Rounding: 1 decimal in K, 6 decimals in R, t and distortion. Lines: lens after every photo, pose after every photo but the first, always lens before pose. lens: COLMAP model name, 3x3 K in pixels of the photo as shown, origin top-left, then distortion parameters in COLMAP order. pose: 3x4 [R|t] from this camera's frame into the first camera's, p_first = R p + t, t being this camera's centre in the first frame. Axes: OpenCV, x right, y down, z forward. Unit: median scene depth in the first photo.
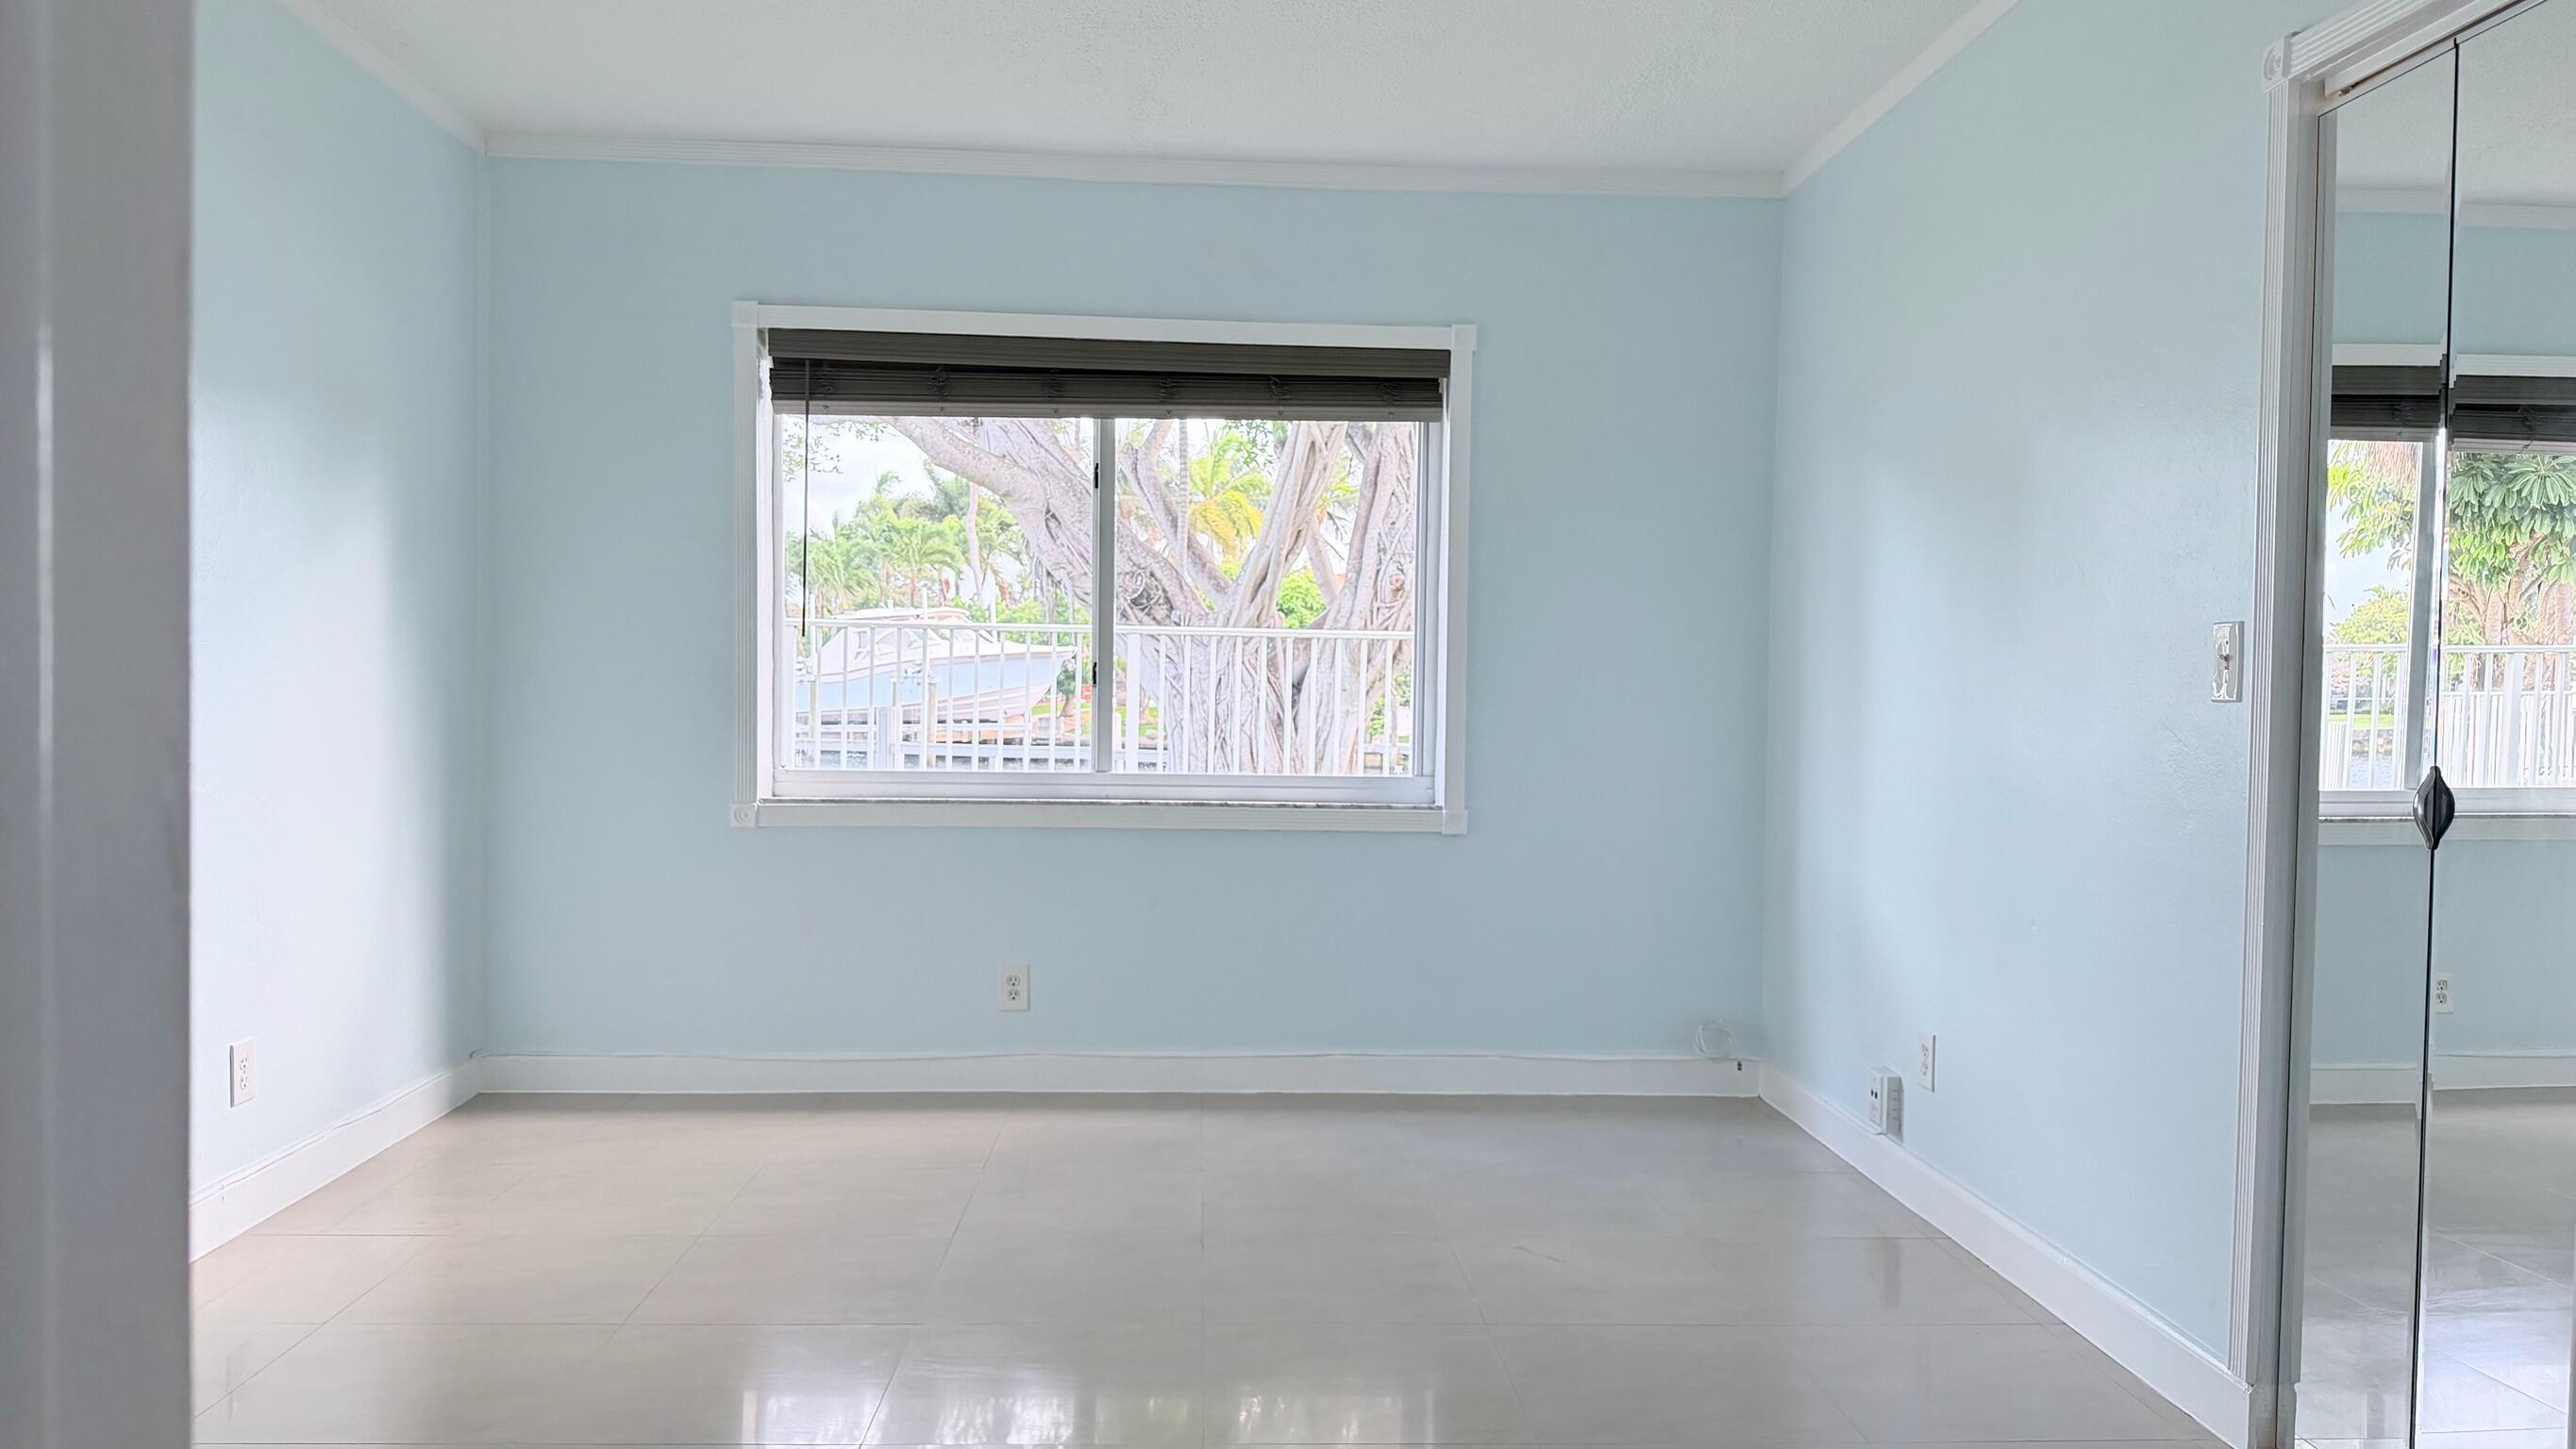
lens RADIAL K [[1736.3, 0, 1291.6], [0, 1736.3, 738.8], [0, 0, 1]] dist [0.103176, -0.130951]
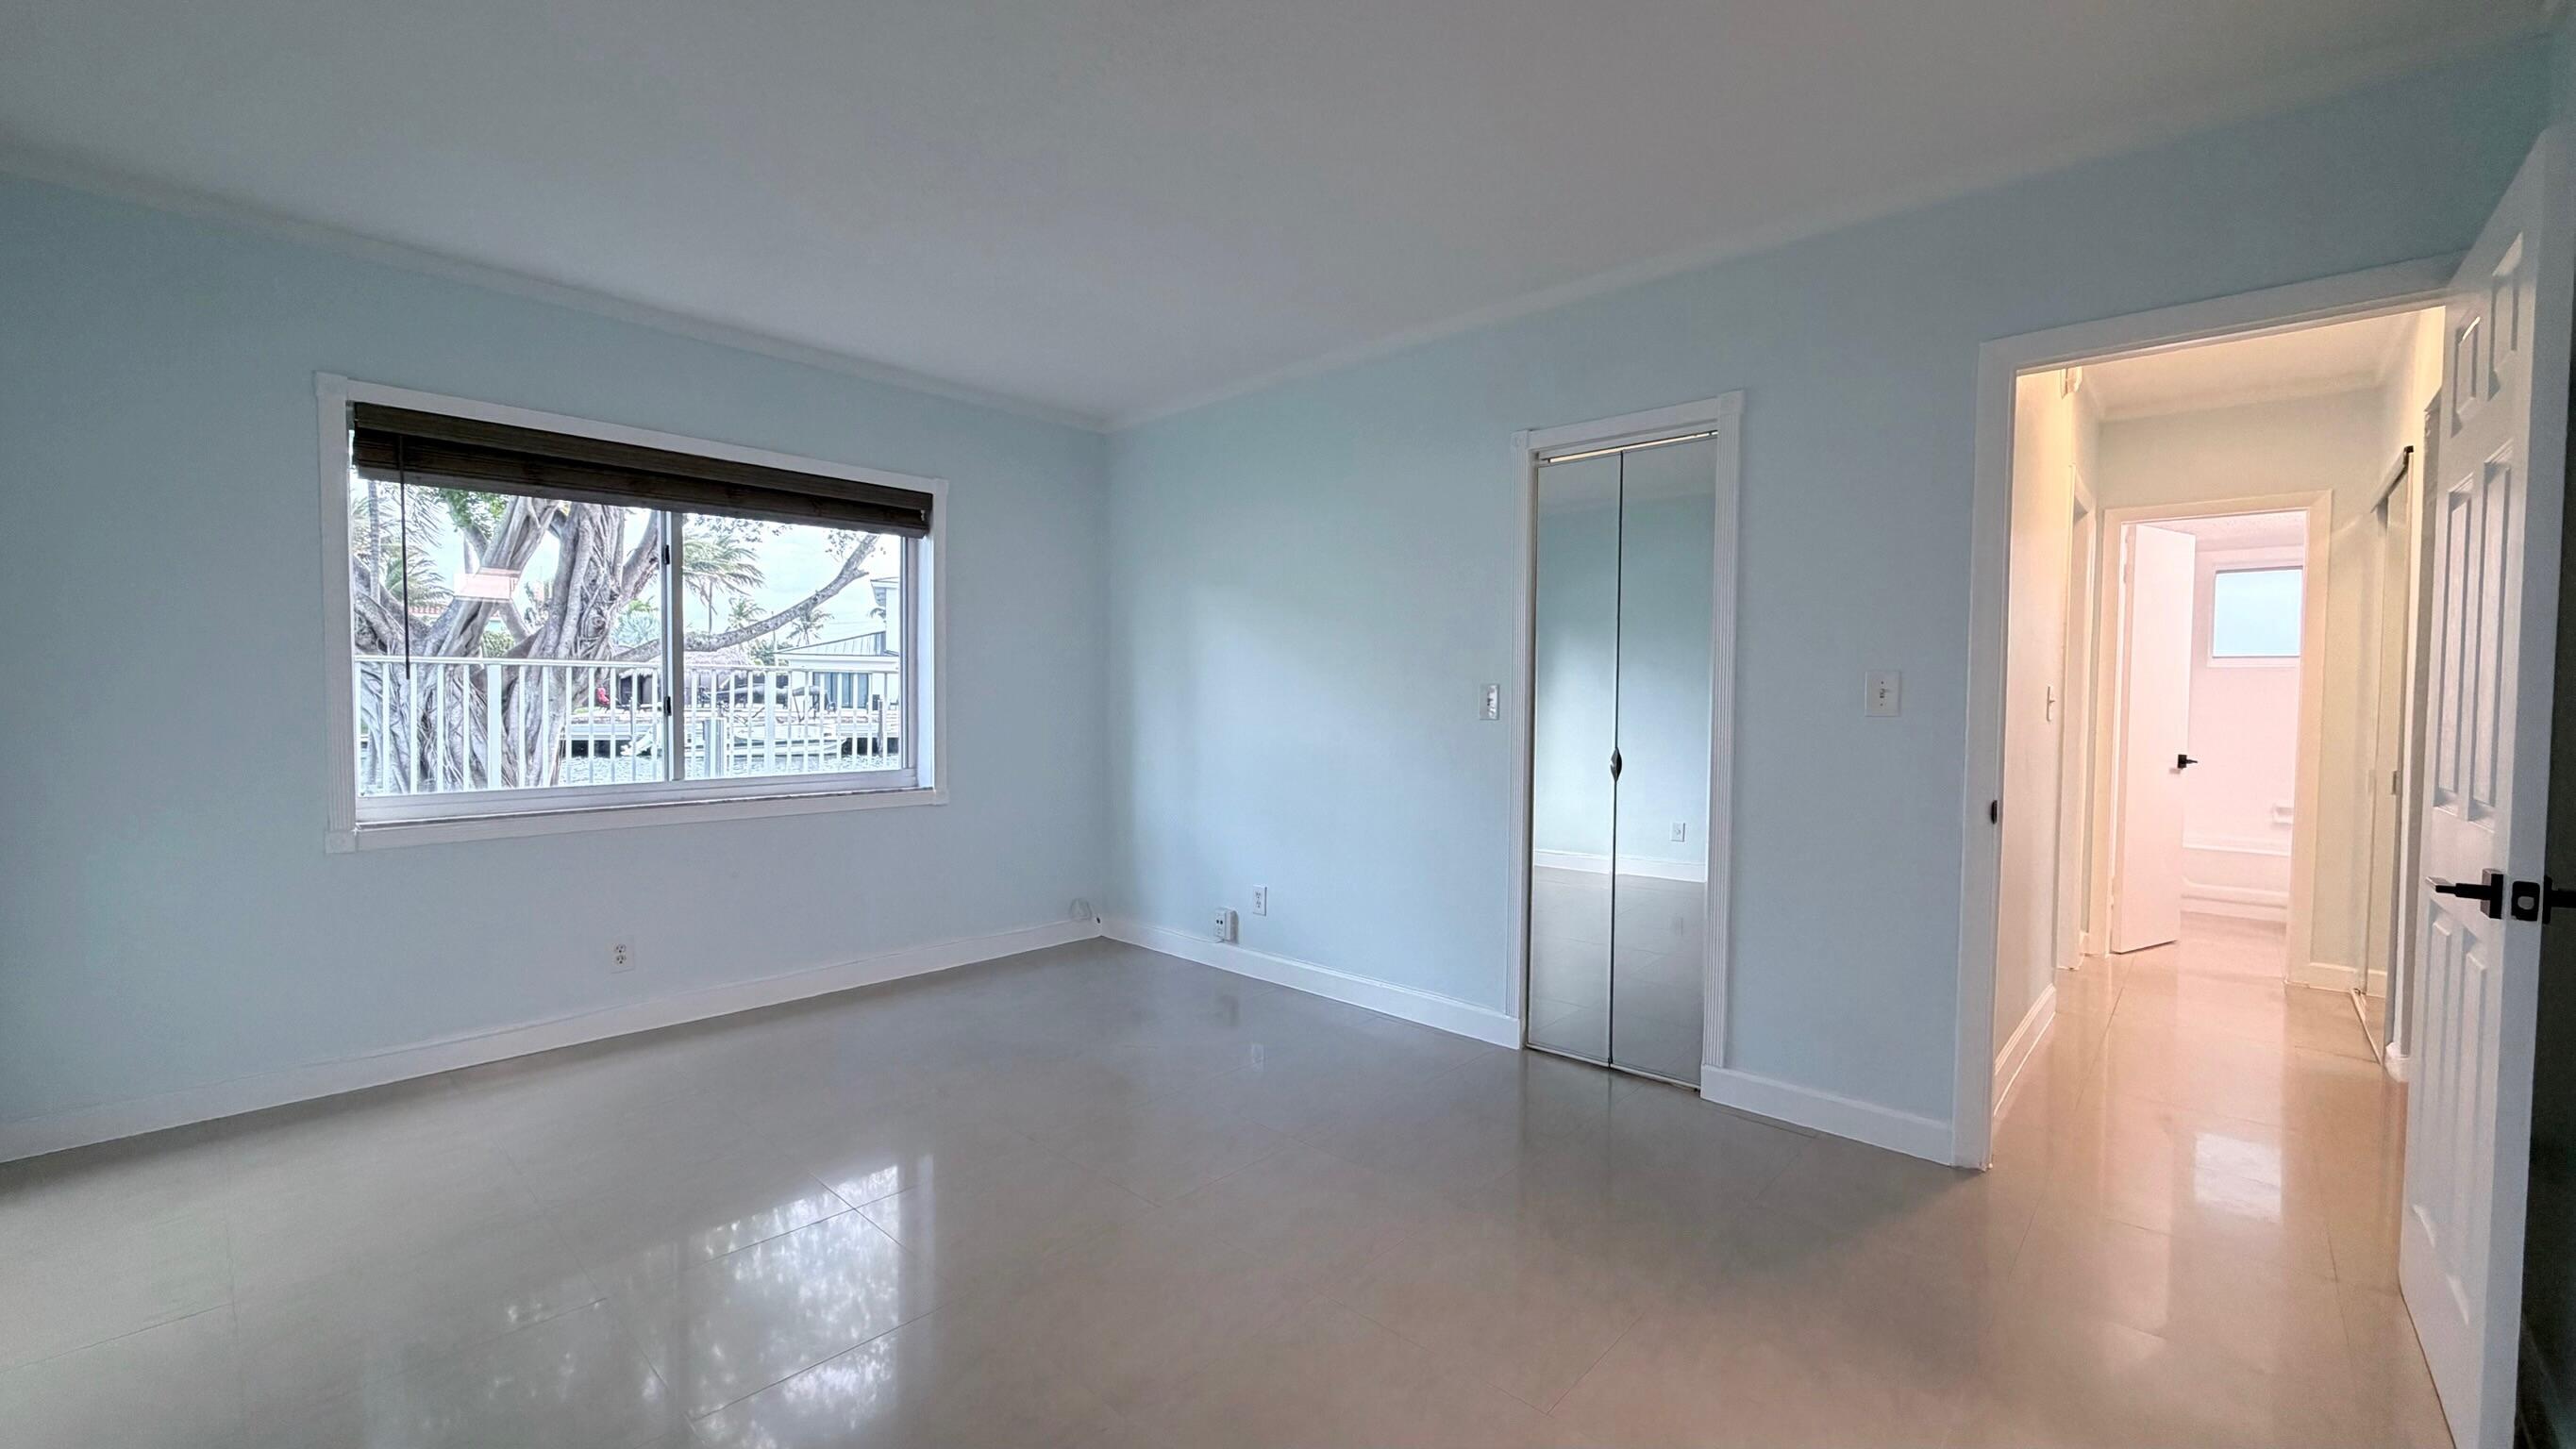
lens RADIAL K [[988.4, 0, 1288.0], [0, 988.4, 724.5], [0, 0, 1]] dist [-0.000487, -0.000063]
pose [[0.737367, -0.029289, 0.674857, -0.273389], [0.025811, 0.999552, 0.015179, -0.022279], [-0.674998, 0.006226, 0.737793, 0.134426]]
